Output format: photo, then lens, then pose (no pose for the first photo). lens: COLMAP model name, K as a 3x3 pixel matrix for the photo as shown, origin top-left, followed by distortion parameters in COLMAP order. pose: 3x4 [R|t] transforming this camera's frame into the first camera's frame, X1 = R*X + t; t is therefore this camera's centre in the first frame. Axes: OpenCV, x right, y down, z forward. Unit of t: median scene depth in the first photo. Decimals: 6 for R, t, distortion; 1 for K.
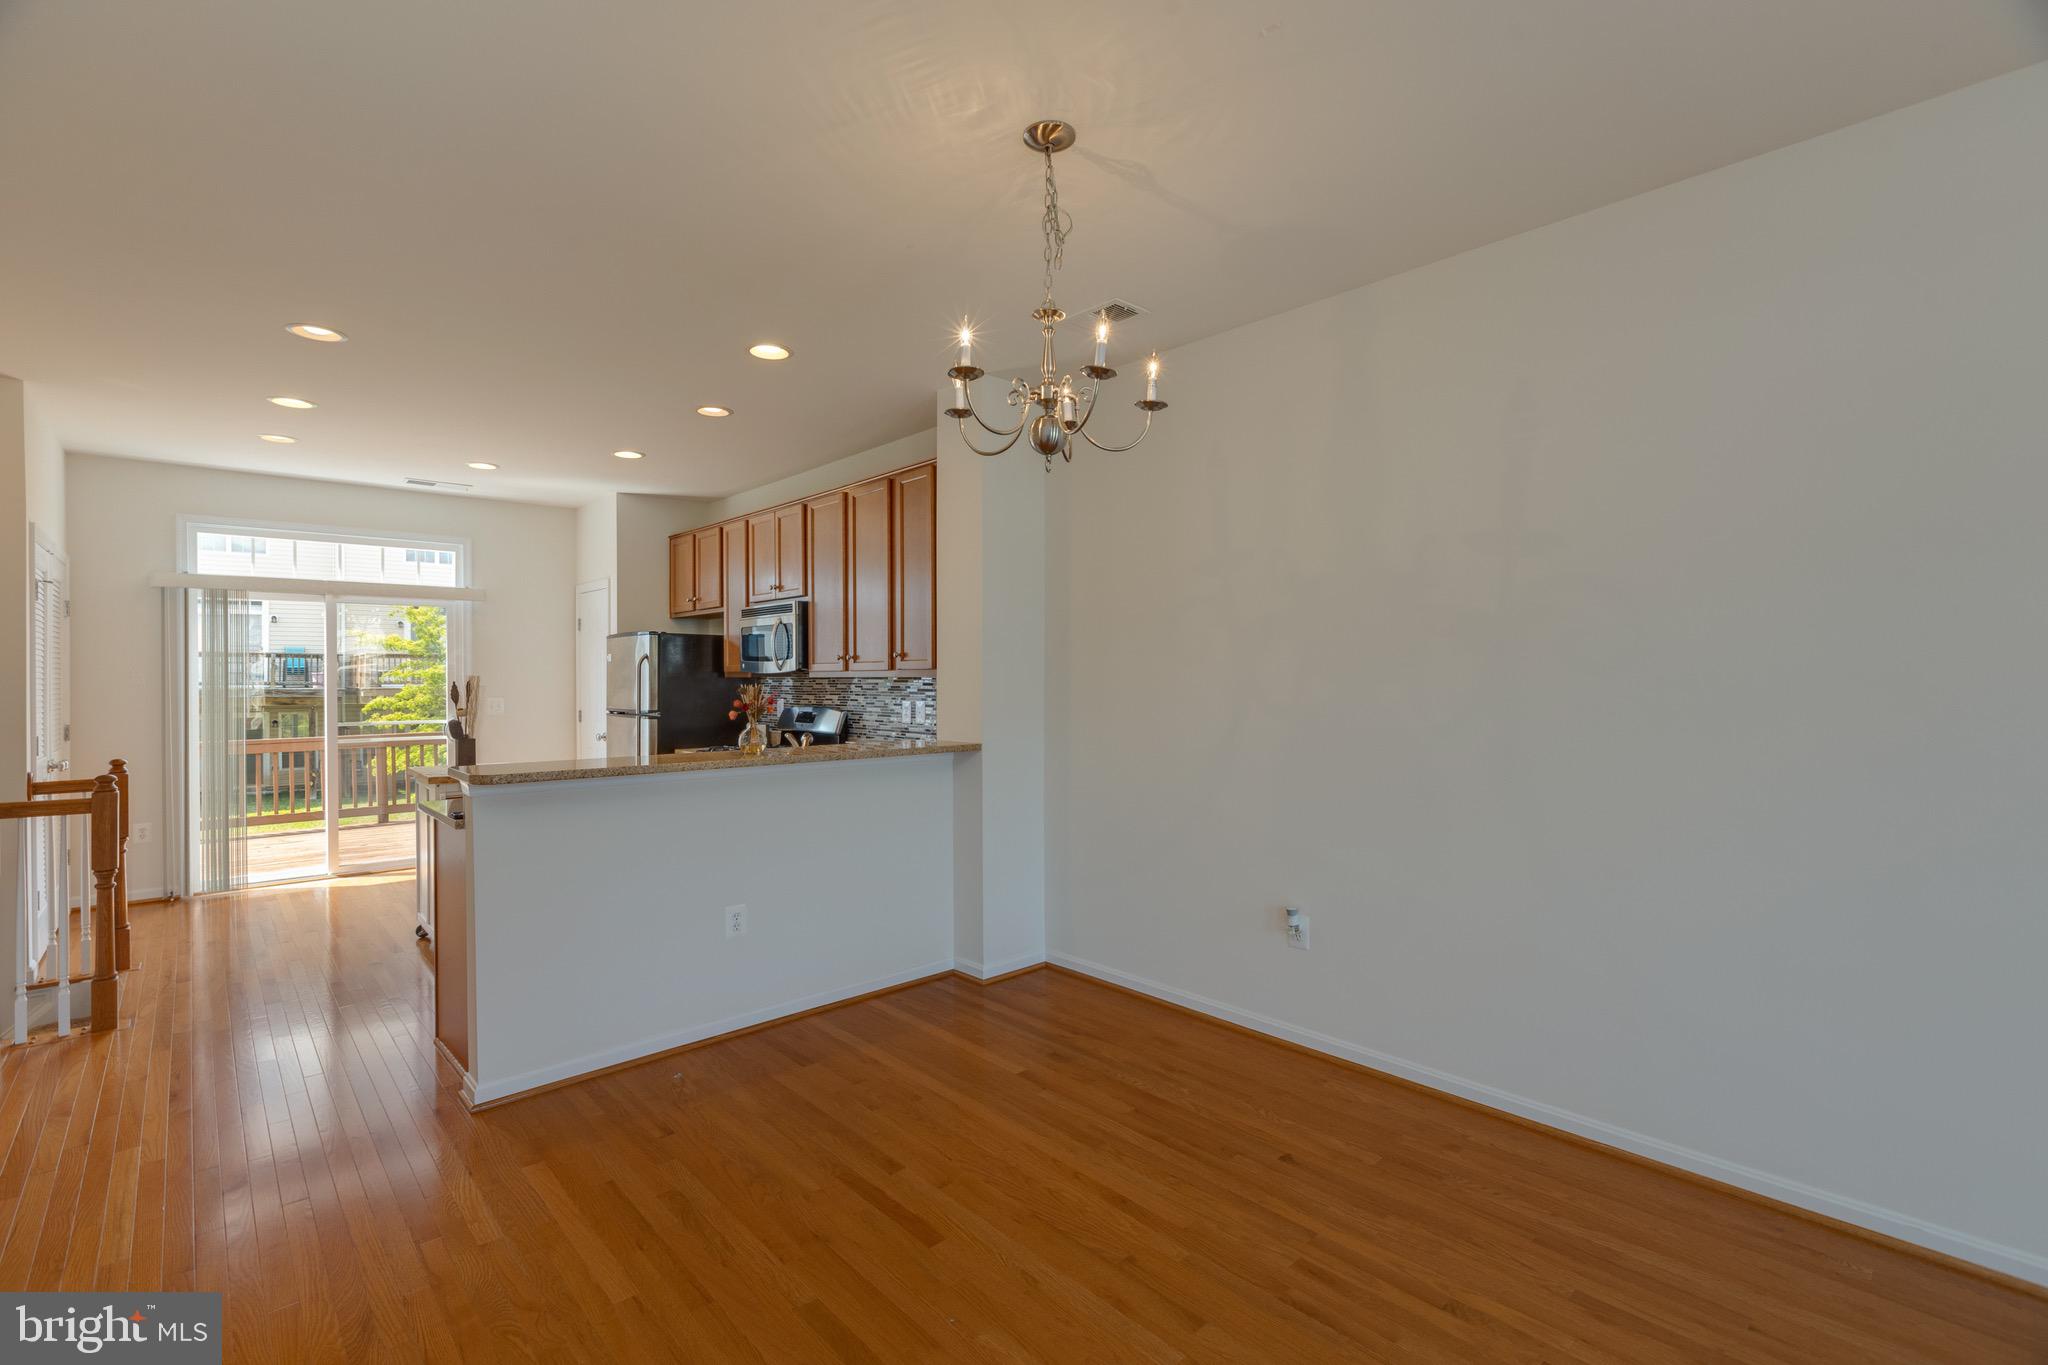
lens RADIAL K [[918.8, 0, 1025.0], [0, 918.8, 676.3], [0, 0, 1]] dist [-0.002806, -0.001587]
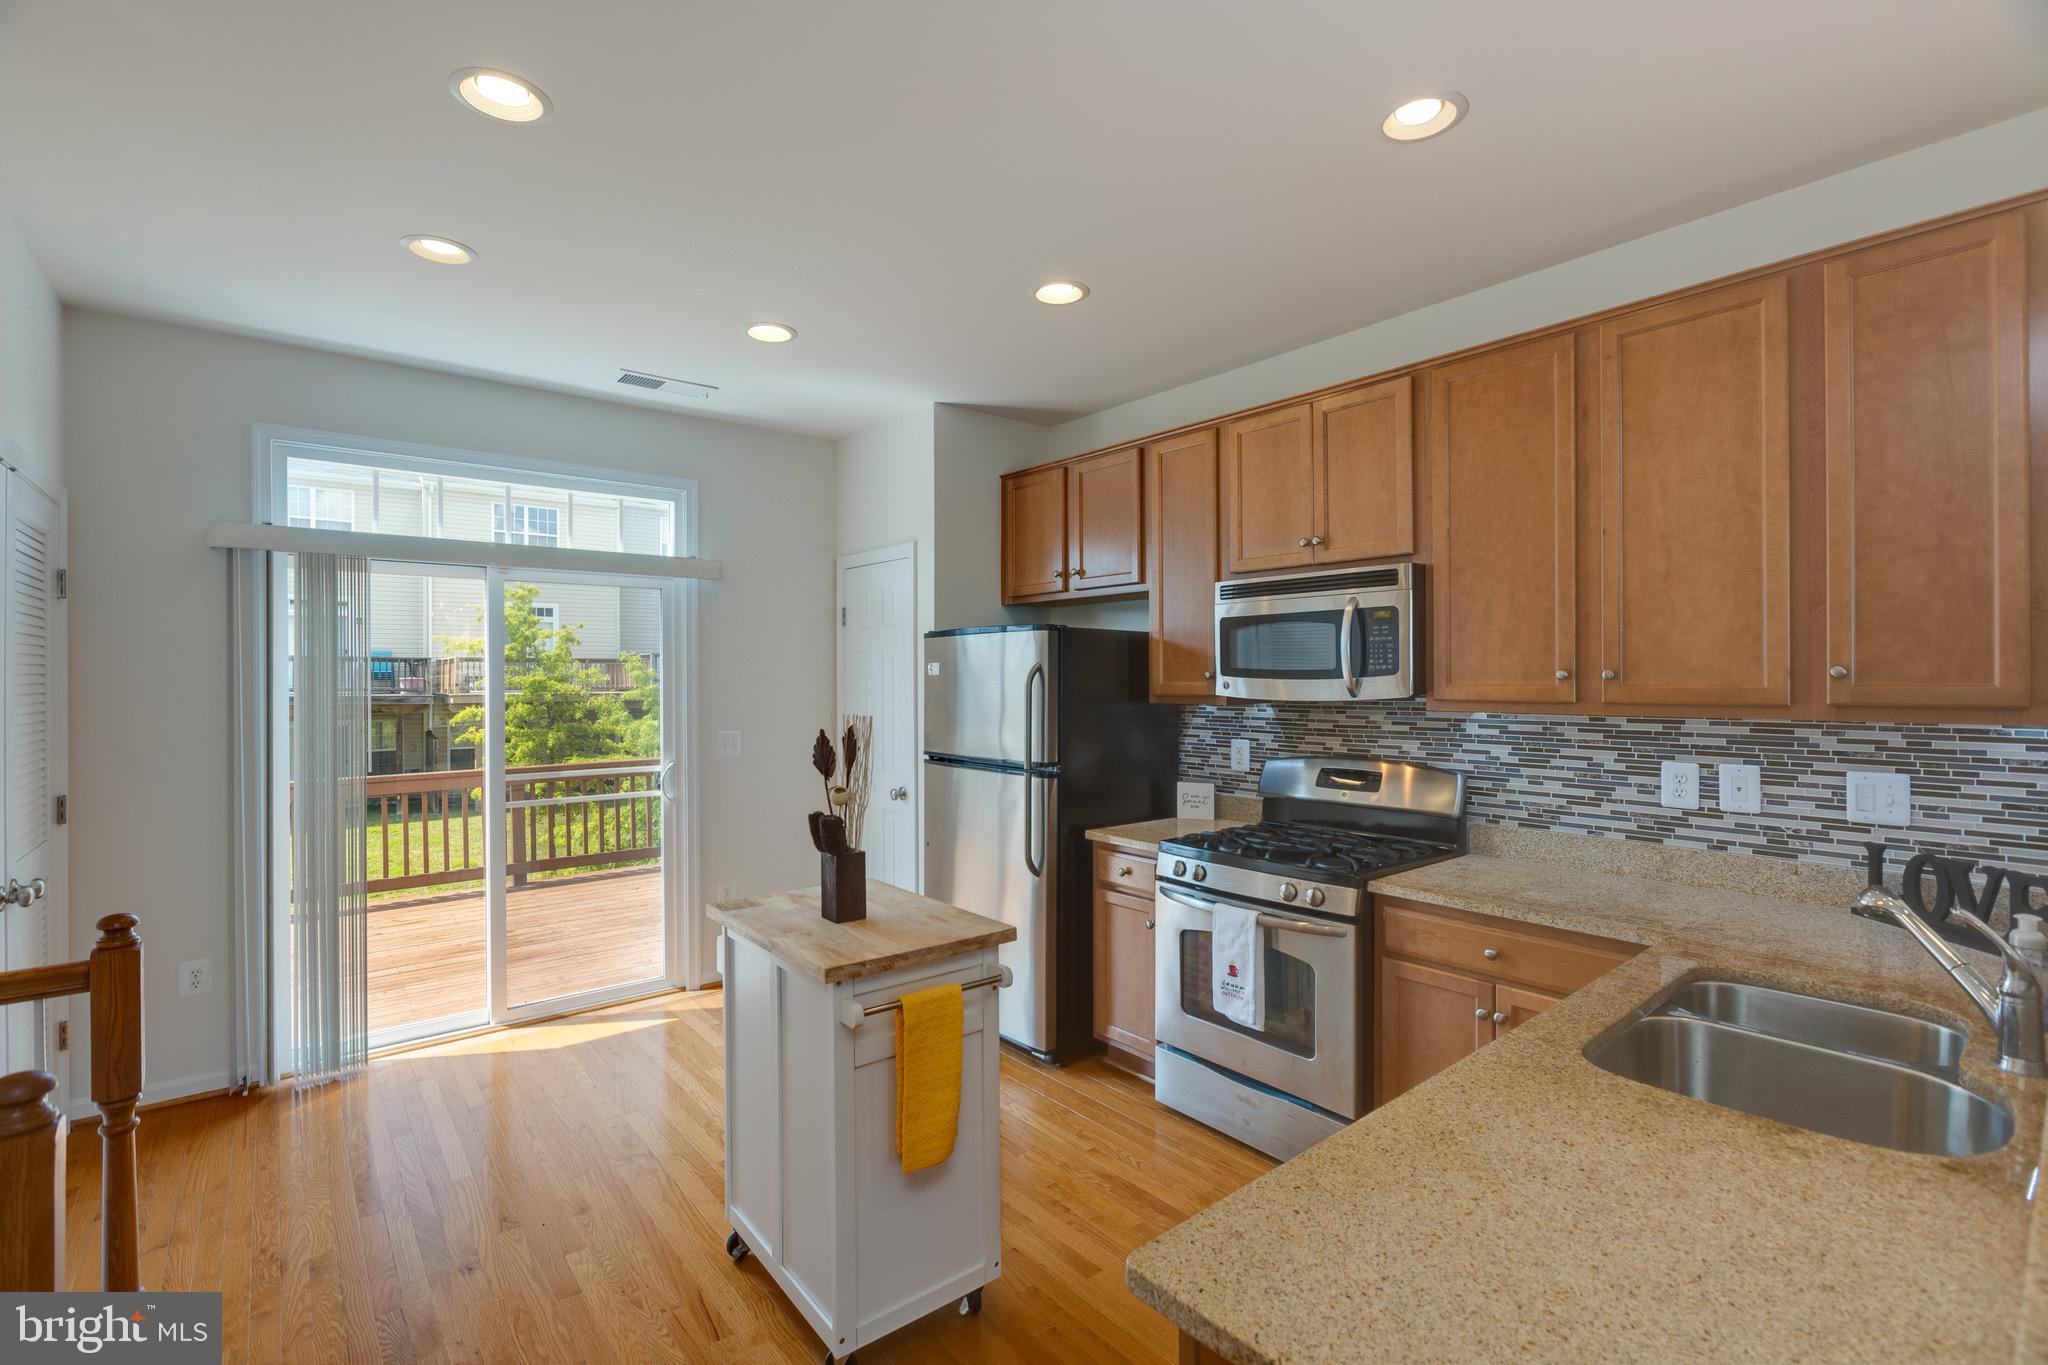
lens RADIAL K [[918.8, 0, 1021.5], [0, 918.8, 679.0], [0, 0, 1]] dist [-0.002806, -0.001587]
pose [[0.998521, 0.001007, -0.054356, -0.388385], [-0.000974, 0.999999, 0.000628, -0.015117], [0.054357, -0.000574, 0.998521, 0.424098]]
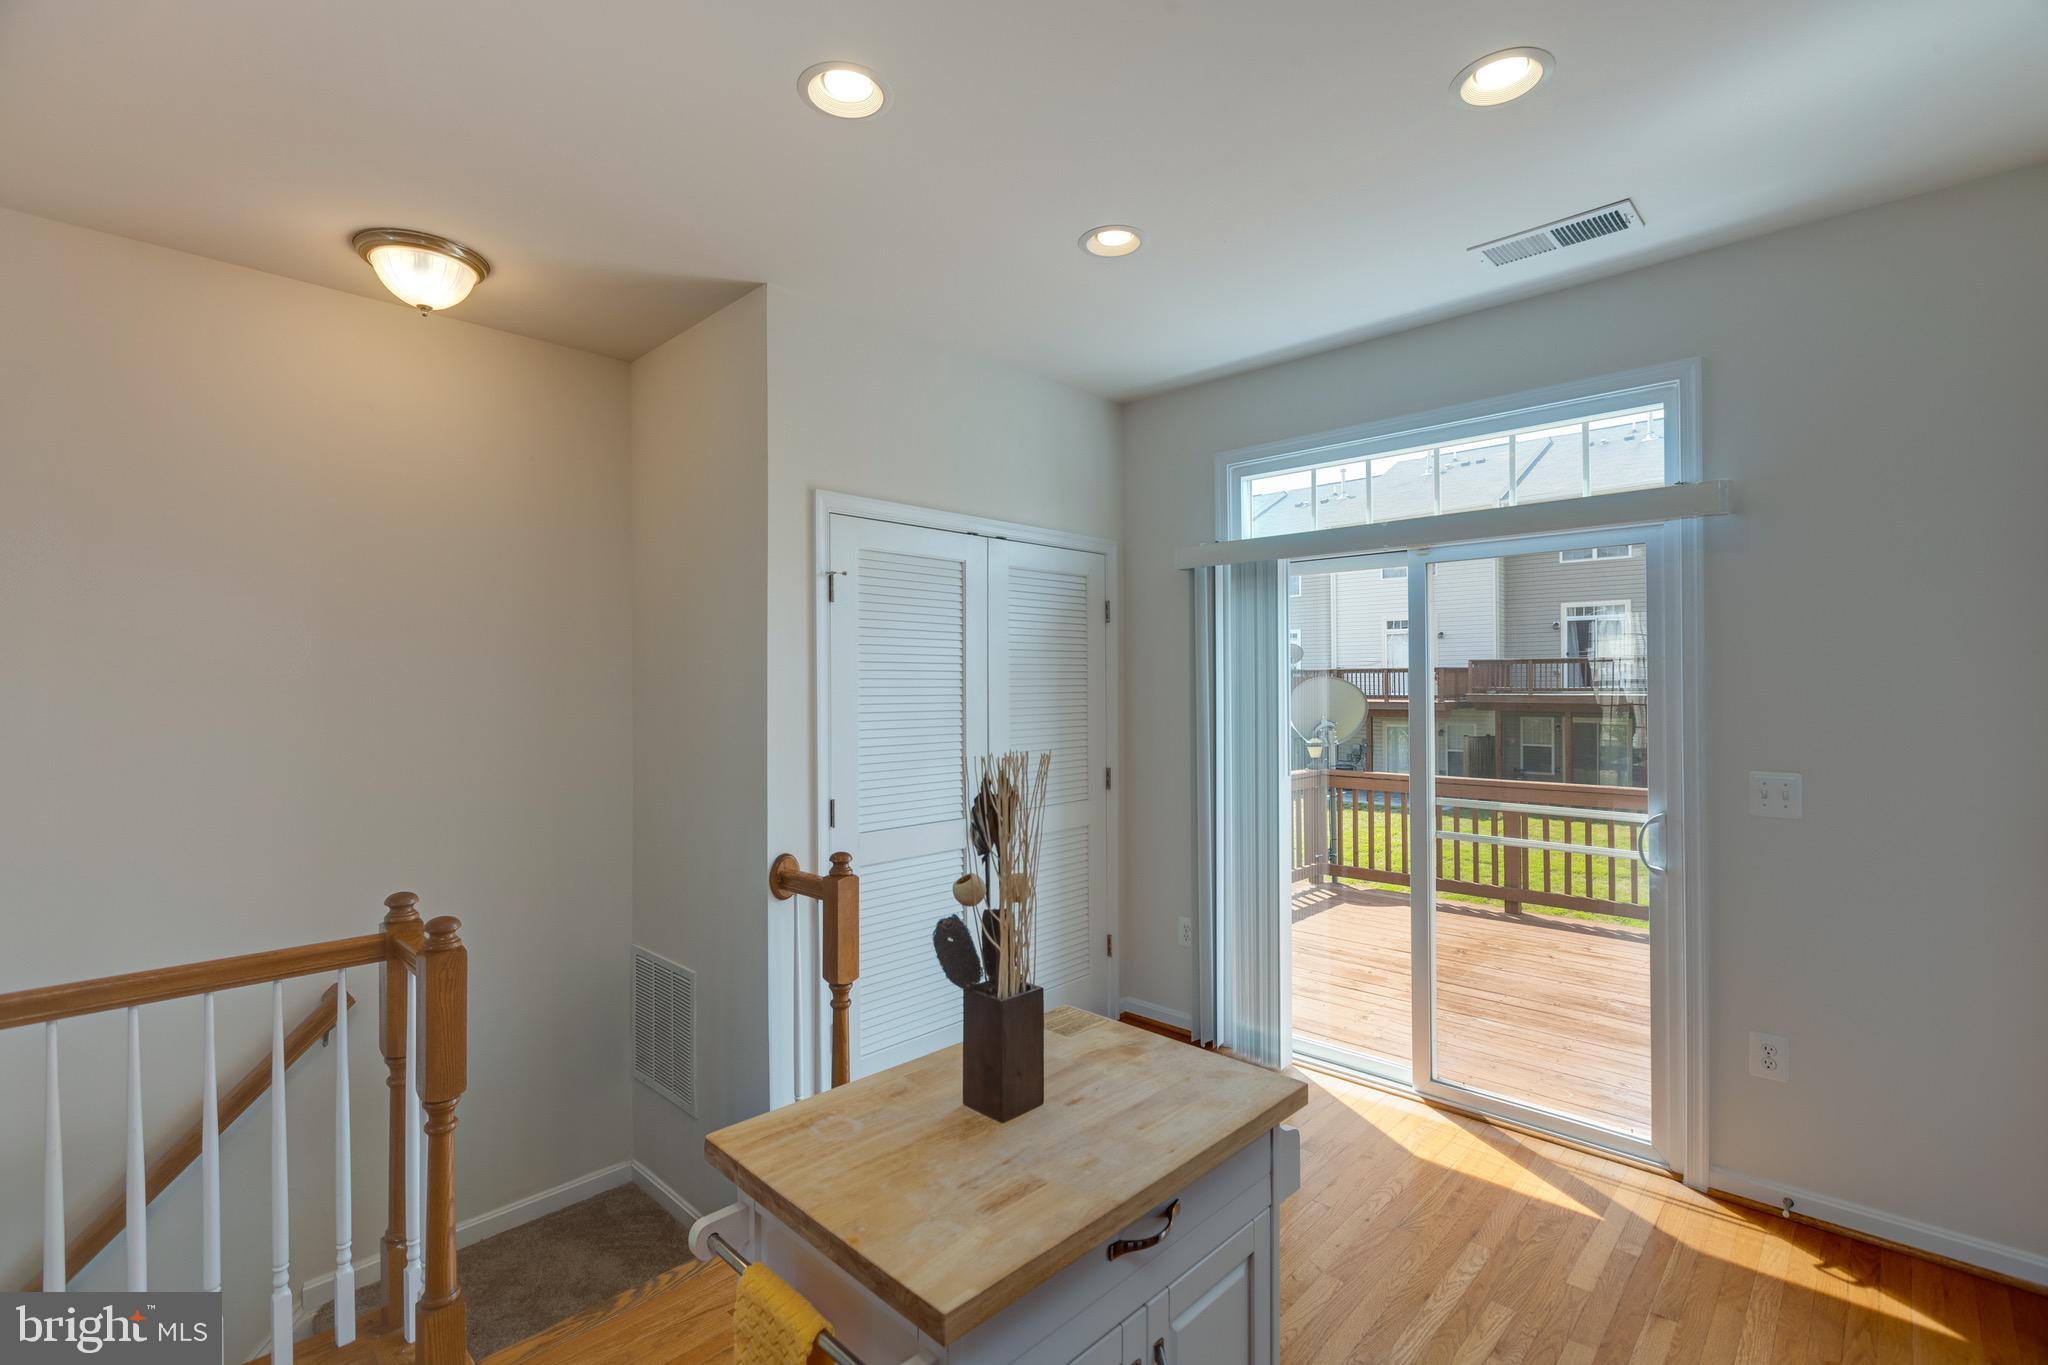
lens RADIAL K [[918.8, 0, 1032.1], [0, 918.8, 674.9], [0, 0, 1]] dist [-0.002806, -0.001587]
pose [[0.075545, -0.002759, -0.997139, -0.269116], [0.001639, 0.999995, -0.002643, -0.017266], [0.997141, -0.001435, 0.075549, 0.772829]]
